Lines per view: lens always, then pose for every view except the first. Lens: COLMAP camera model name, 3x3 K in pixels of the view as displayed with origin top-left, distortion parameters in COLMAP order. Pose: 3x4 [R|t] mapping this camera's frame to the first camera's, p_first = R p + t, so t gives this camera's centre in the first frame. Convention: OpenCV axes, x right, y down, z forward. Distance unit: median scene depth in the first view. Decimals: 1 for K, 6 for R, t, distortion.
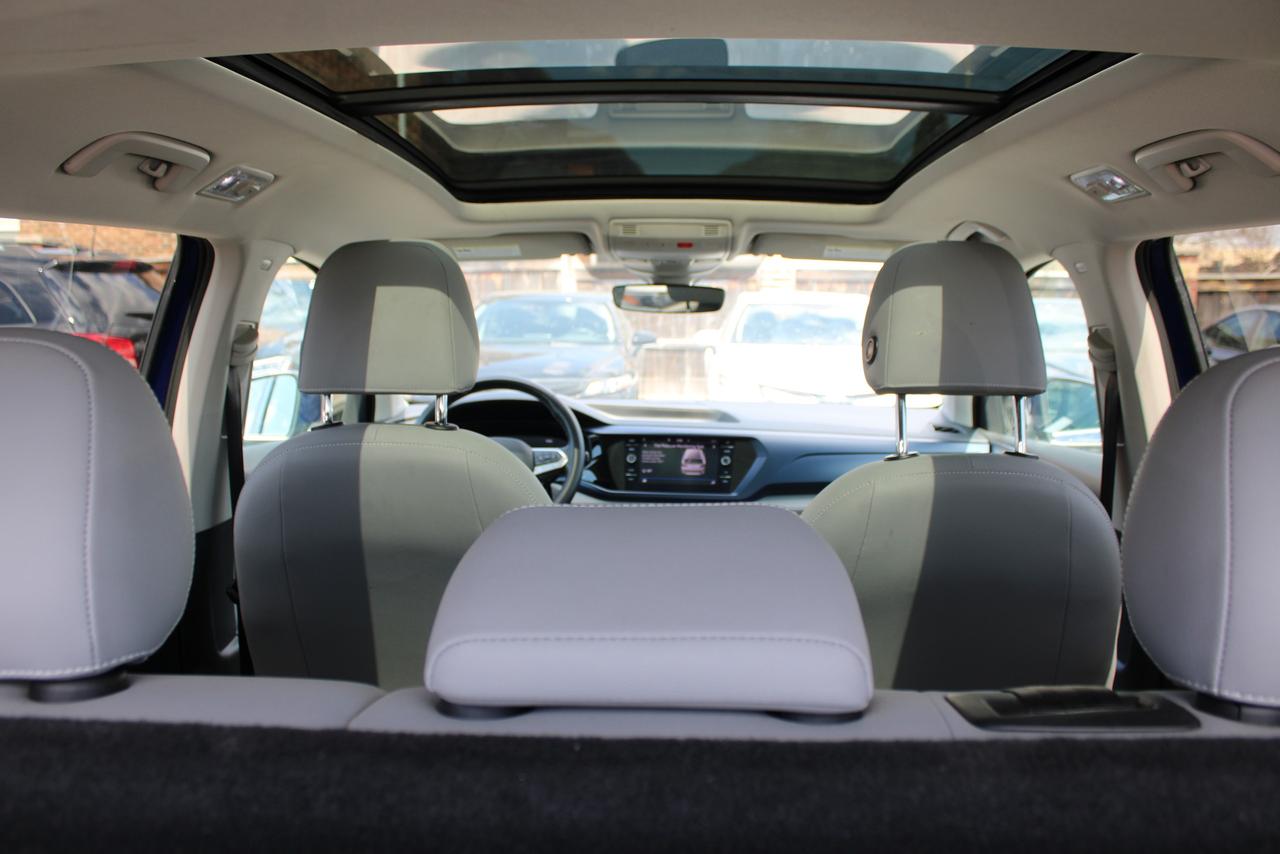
lens RADIAL K [[1081.0, 0, 640.0], [0, 1081.0, 427.0], [0, 0, 1]] dist [-0.142950, 0.117170]
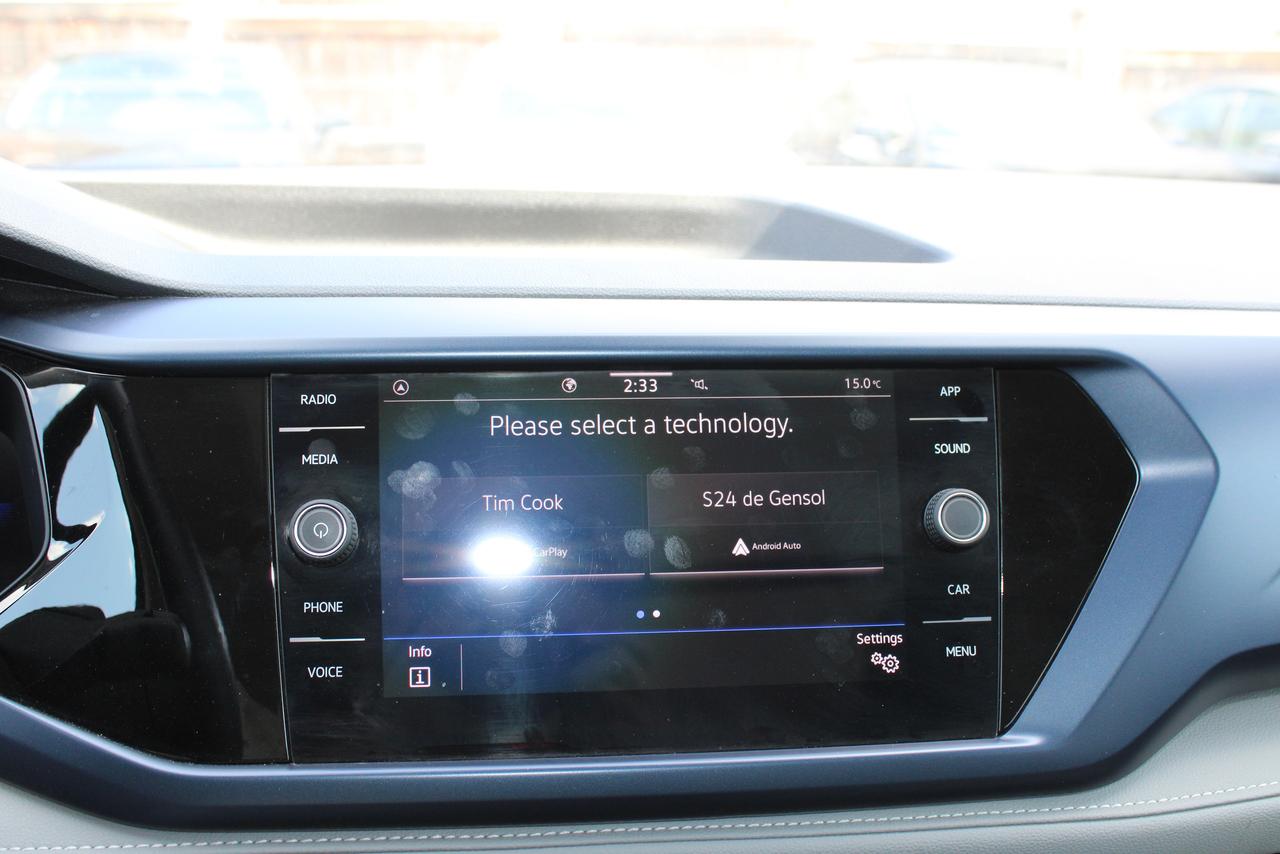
lens RADIAL K [[1360.9, 0, 640.0], [0, 1360.9, 427.0], [0, 0, 1]] dist [-0.076778, 0.039213]
pose [[0.974968, -0.050160, 0.216615, -0.005155], [0.023071, 0.991785, 0.125822, -0.005857], [-0.221146, -0.117675, 0.968115, 0.814287]]
